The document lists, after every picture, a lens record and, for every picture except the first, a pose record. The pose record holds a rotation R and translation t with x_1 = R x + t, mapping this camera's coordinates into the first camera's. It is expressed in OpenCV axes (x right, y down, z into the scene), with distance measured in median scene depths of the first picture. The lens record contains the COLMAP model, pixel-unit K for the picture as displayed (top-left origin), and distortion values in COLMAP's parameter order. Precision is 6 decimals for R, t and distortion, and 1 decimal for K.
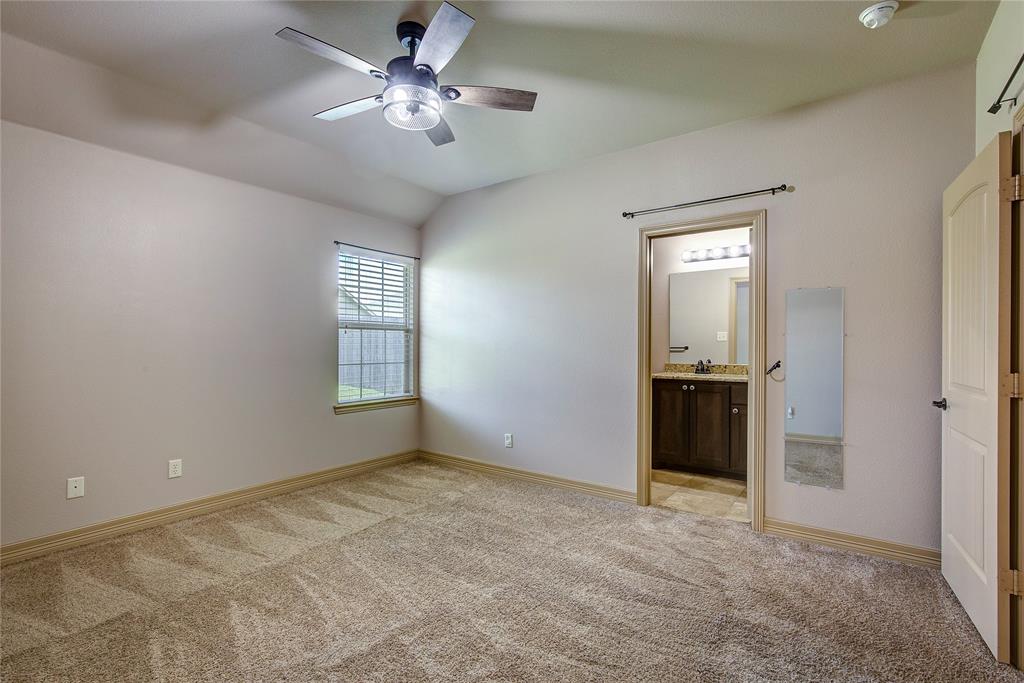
lens RADIAL K [[463.4, 0, 512.5], [0, 463.4, 340.1], [0, 0, 1]] dist [-0.002933, 0.000241]
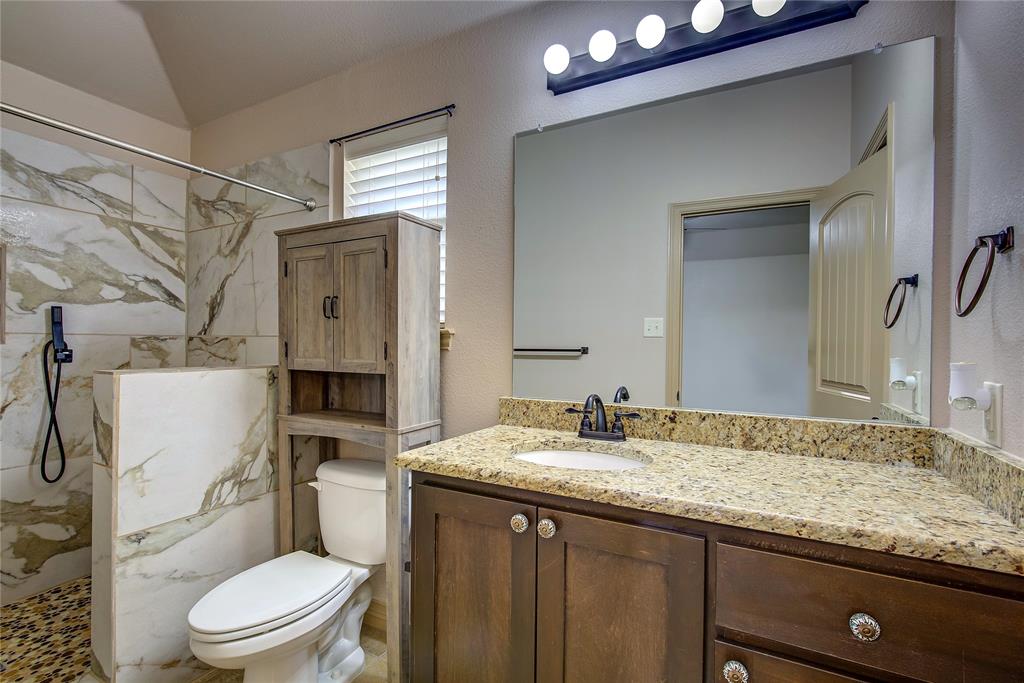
lens RADIAL K [[463.4, 0, 510.8], [0, 463.4, 348.0], [0, 0, 1]] dist [-0.002933, 0.000241]
pose [[0.990017, 0.000717, 0.140946, 0.306628], [-0.003406, 0.999817, 0.018839, 0.006882], [-0.140907, -0.019131, 0.989838, 0.702540]]
